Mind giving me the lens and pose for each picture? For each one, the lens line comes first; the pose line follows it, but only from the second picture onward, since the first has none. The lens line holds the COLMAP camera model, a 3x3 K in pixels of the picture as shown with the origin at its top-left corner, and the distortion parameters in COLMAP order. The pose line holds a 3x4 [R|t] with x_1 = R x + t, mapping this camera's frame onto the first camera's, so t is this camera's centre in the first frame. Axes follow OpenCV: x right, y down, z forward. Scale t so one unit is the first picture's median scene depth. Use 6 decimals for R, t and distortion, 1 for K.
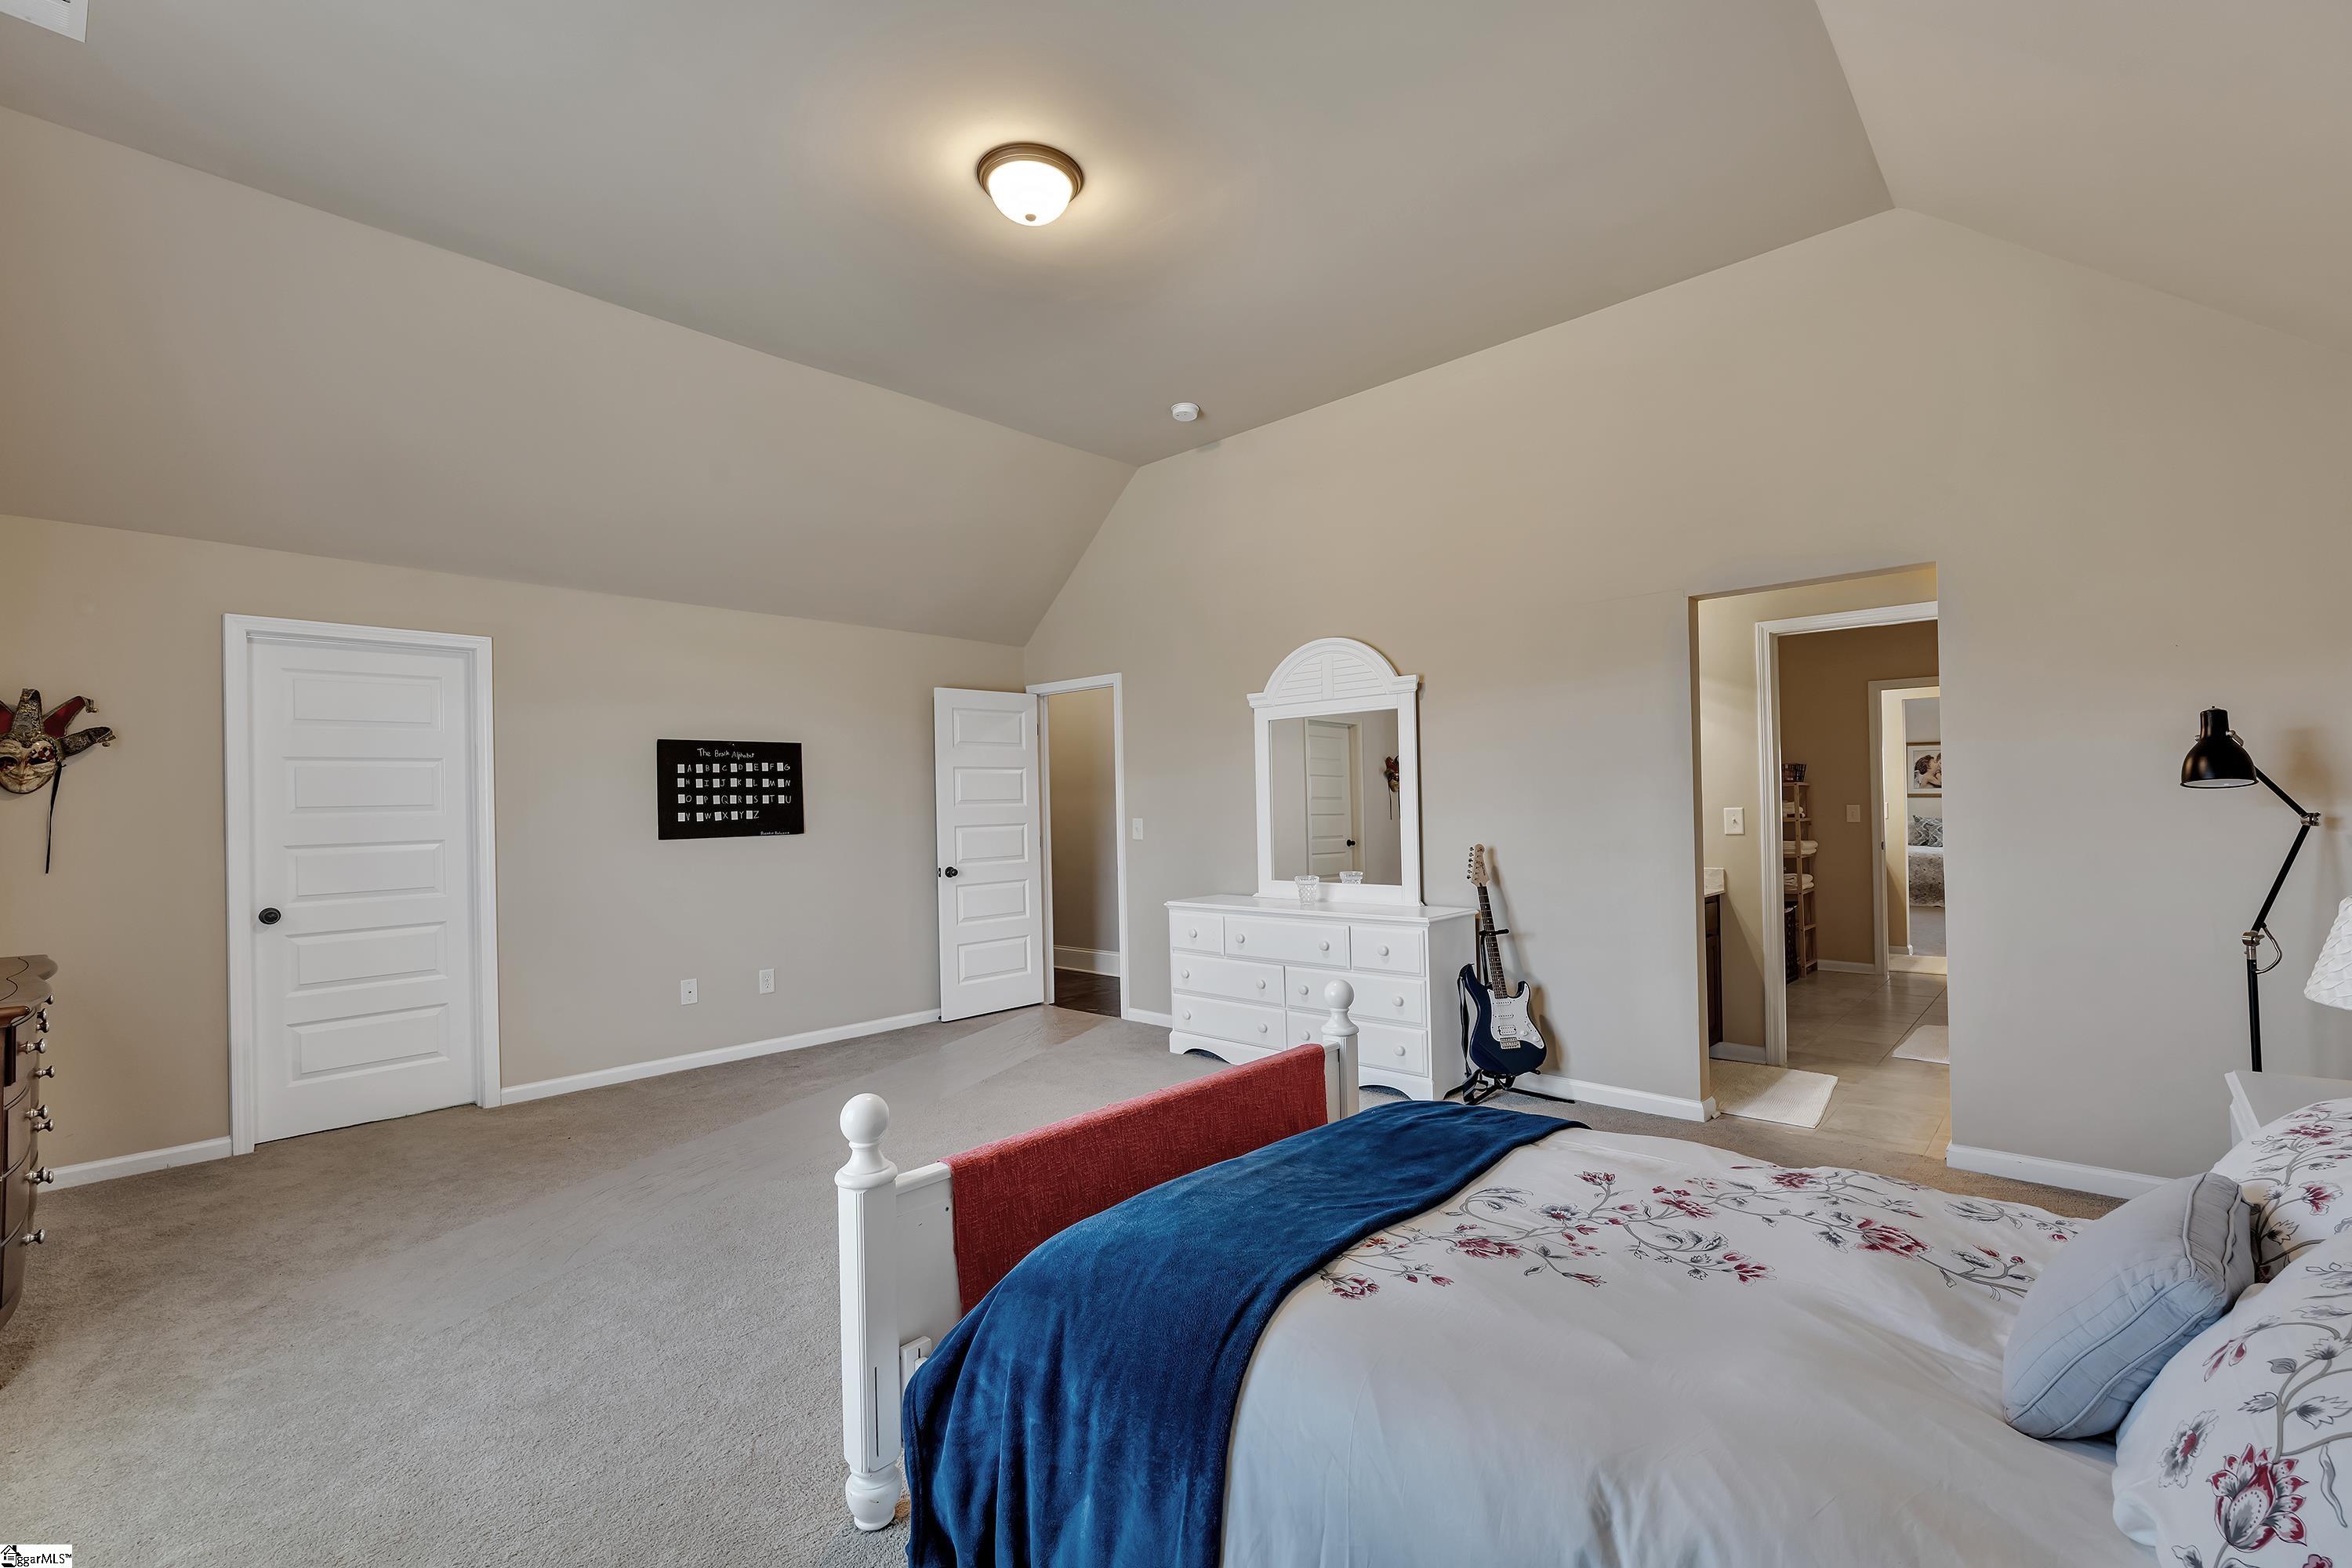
lens RADIAL K [[1017.8, 0, 1176.0], [0, 1017.8, 784.0], [0, 0, 1]] dist [-0.001046, -0.000077]
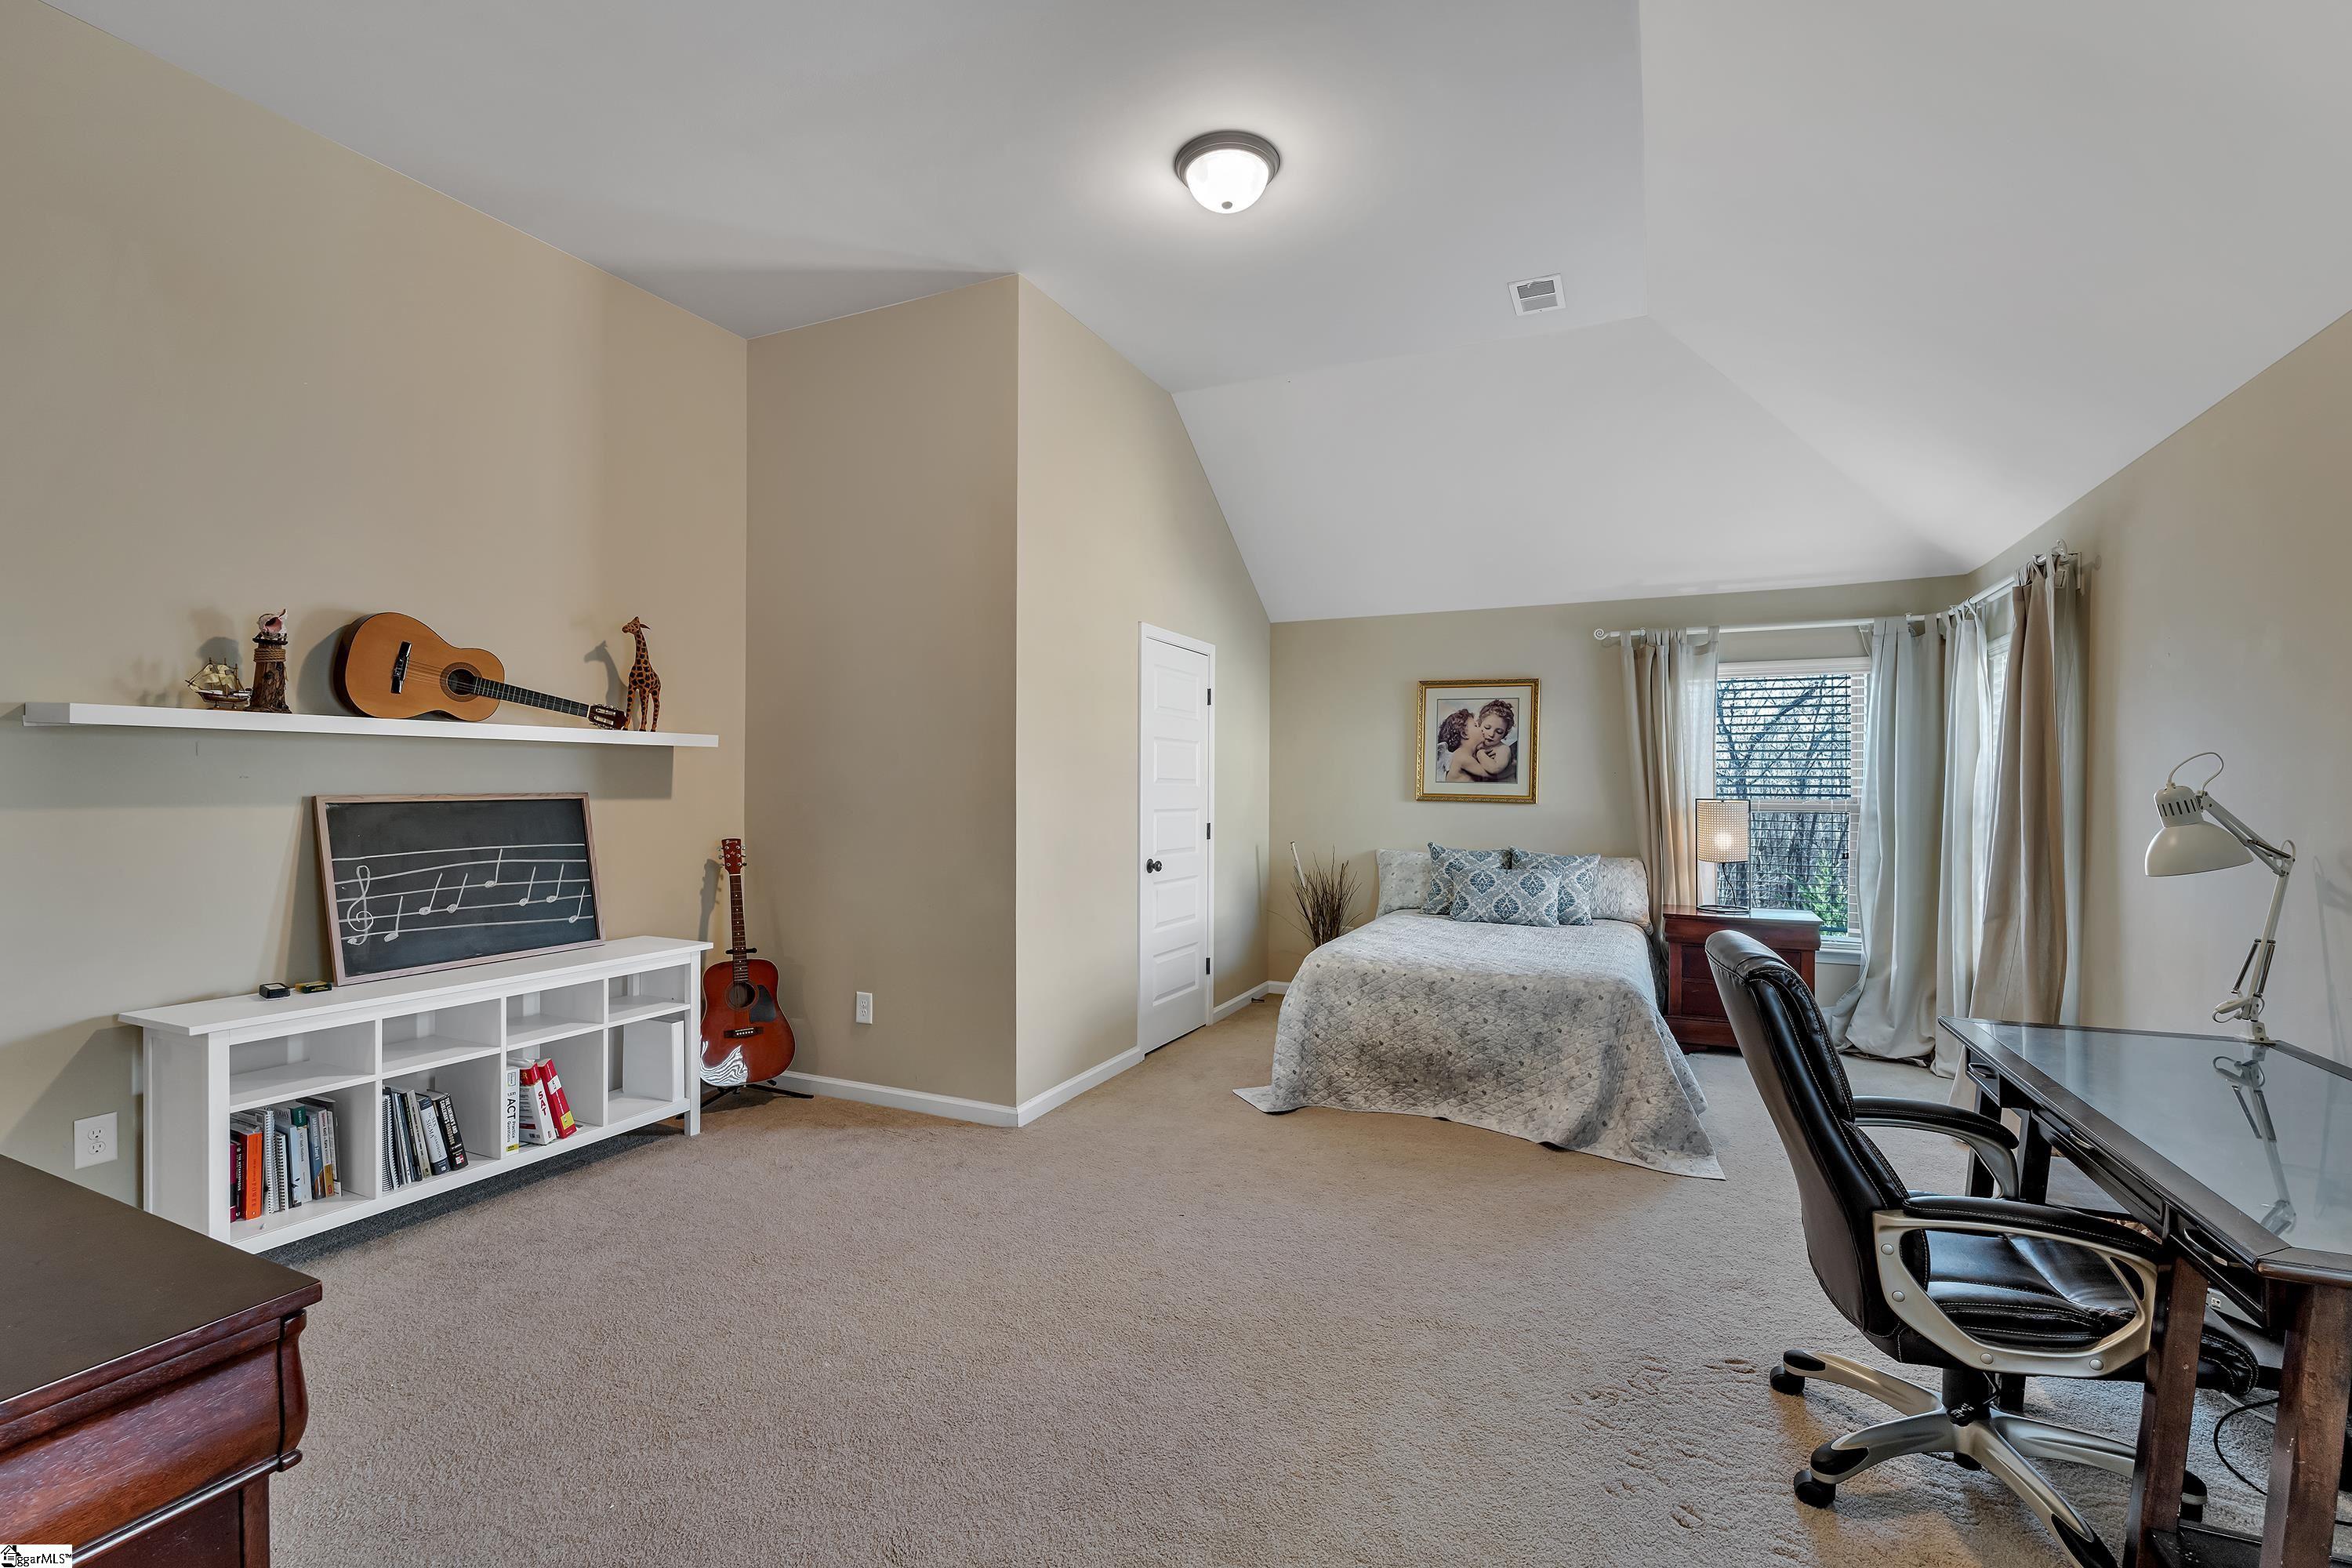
lens RADIAL K [[1017.8, 0, 1176.0], [0, 1017.8, 784.0], [0, 0, 1]] dist [-0.001046, -0.000077]
pose [[0.954456, 0.016935, 0.297871, 0.860180], [-0.021987, 0.999665, 0.013619, 0.002969], [-0.297541, -0.019548, 0.954509, 1.077543]]
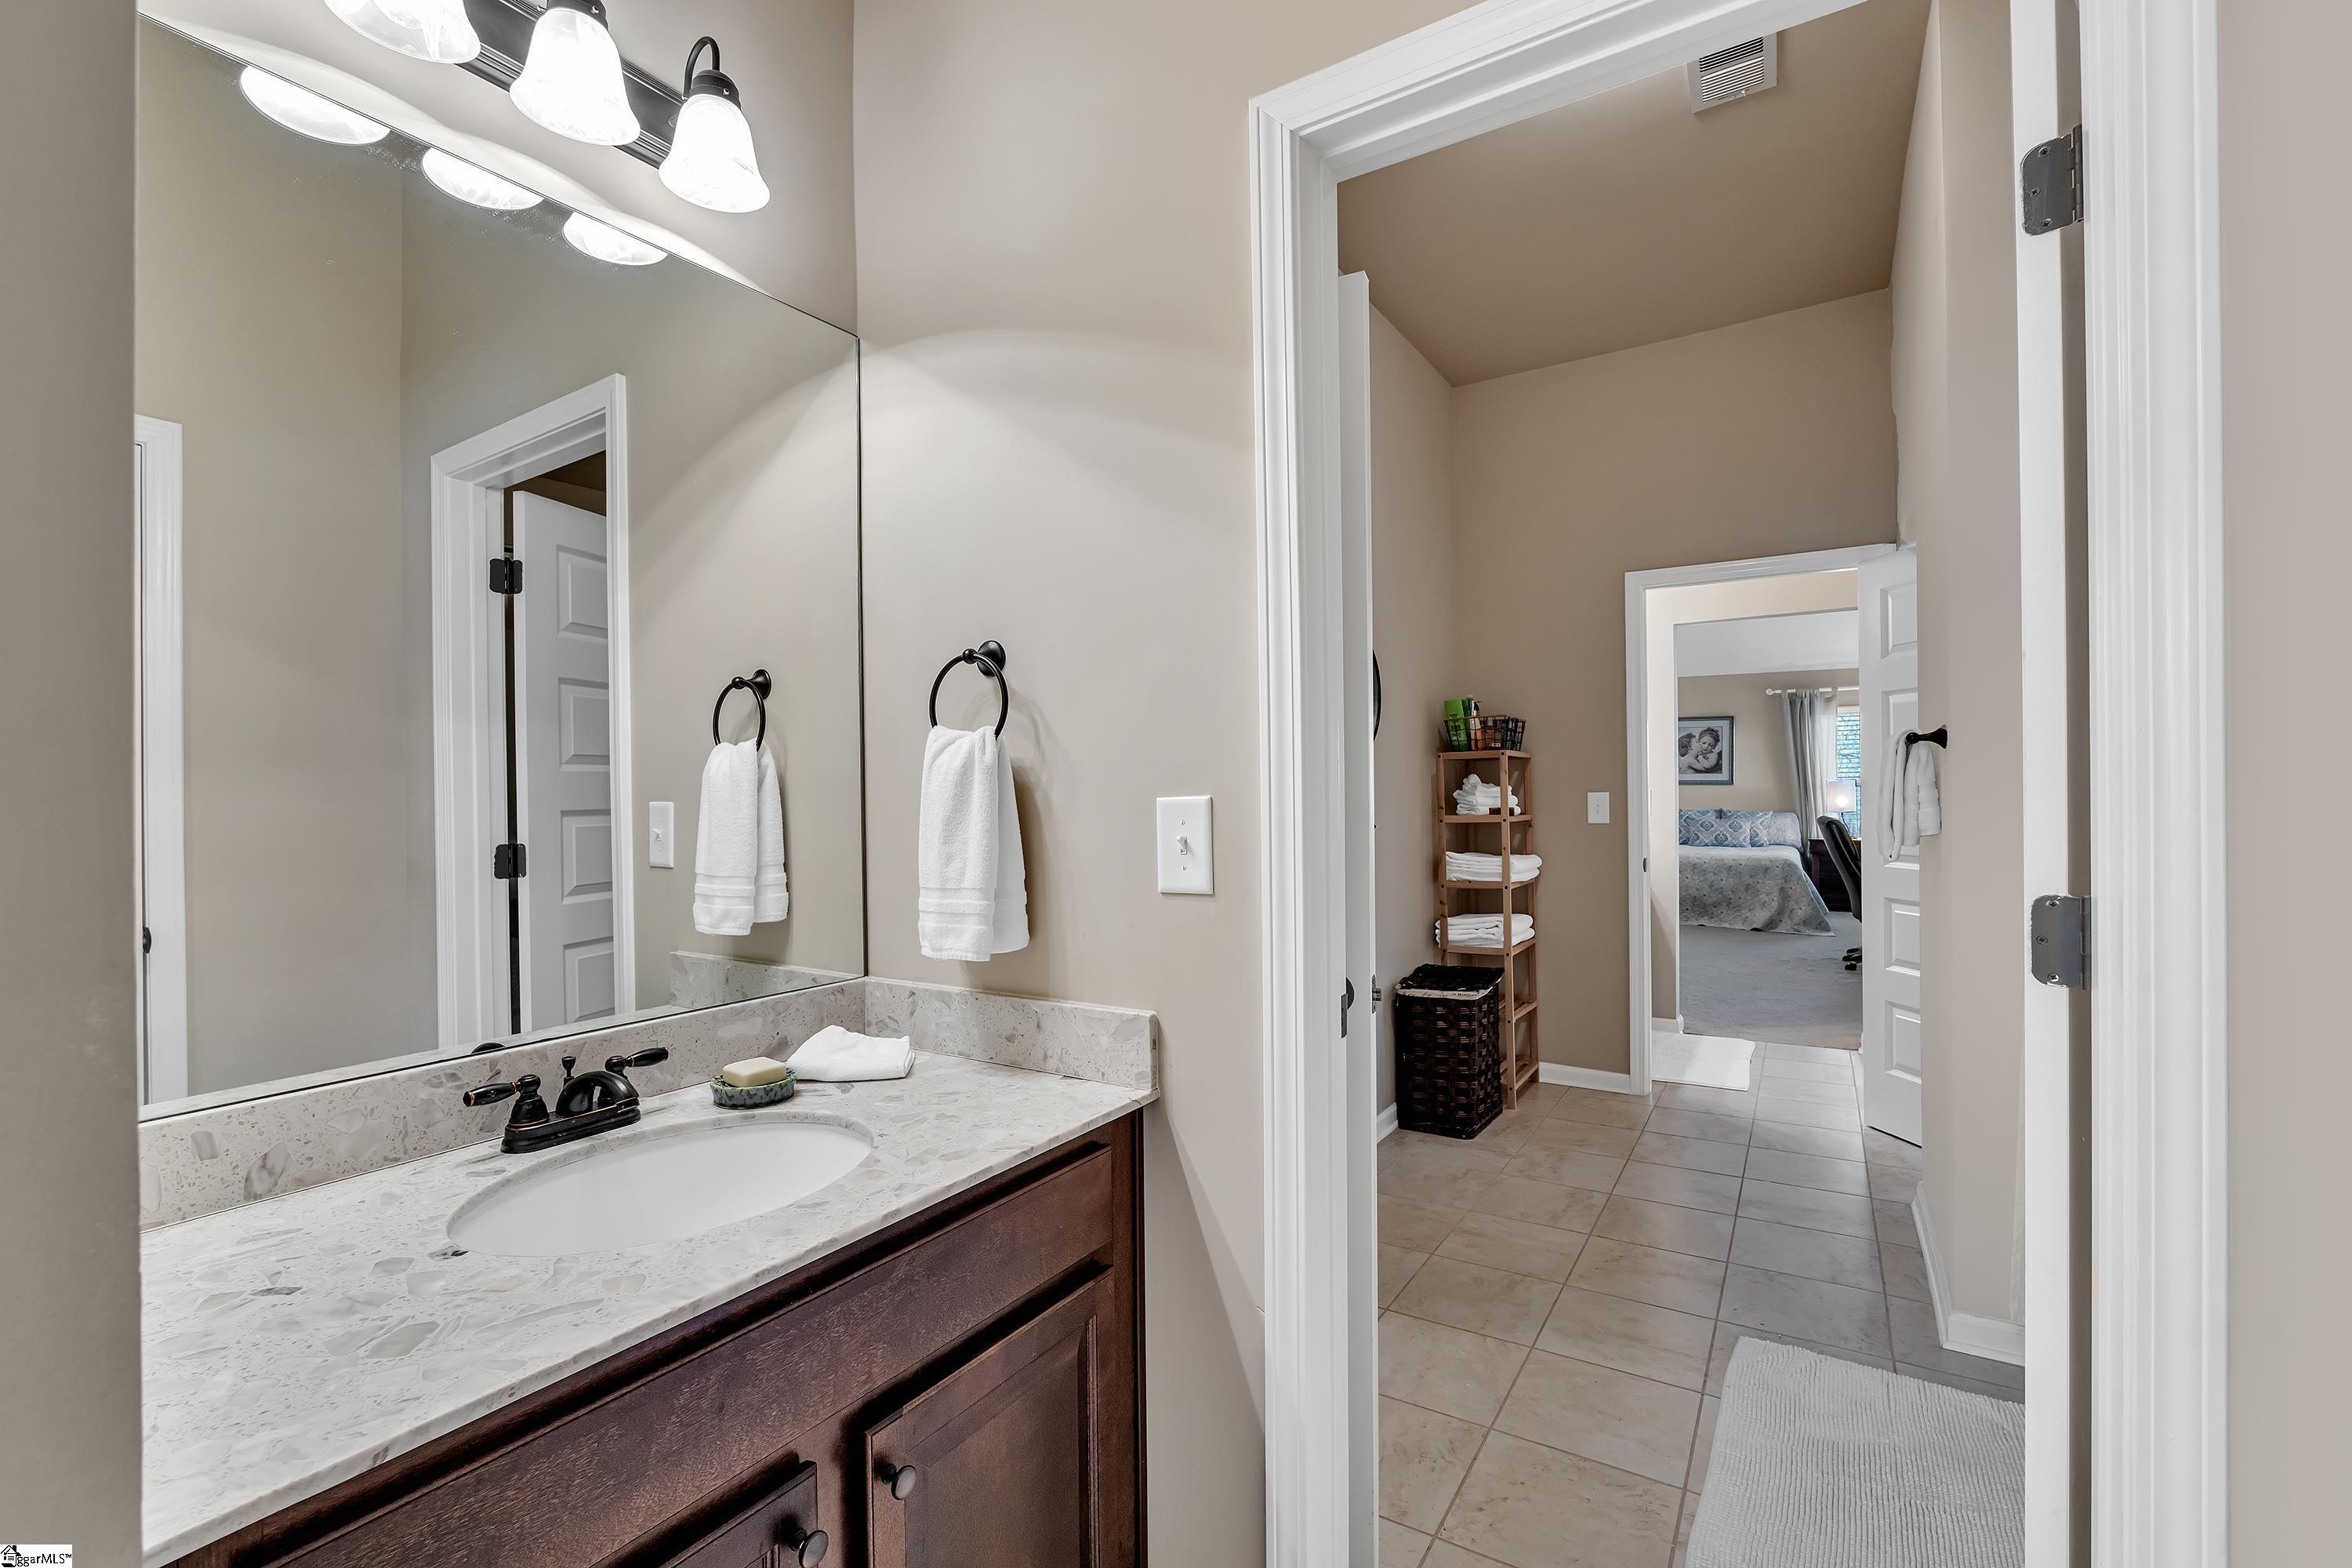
lens RADIAL K [[1017.8, 0, 1176.0], [0, 1017.8, 784.0], [0, 0, 1]] dist [-0.001046, -0.000077]
pose [[0.983126, 0.003046, 0.182906, 0.329495], [-0.004983, 0.999936, 0.010133, 0.011396], [-0.182863, -0.010873, 0.983078, 0.484410]]
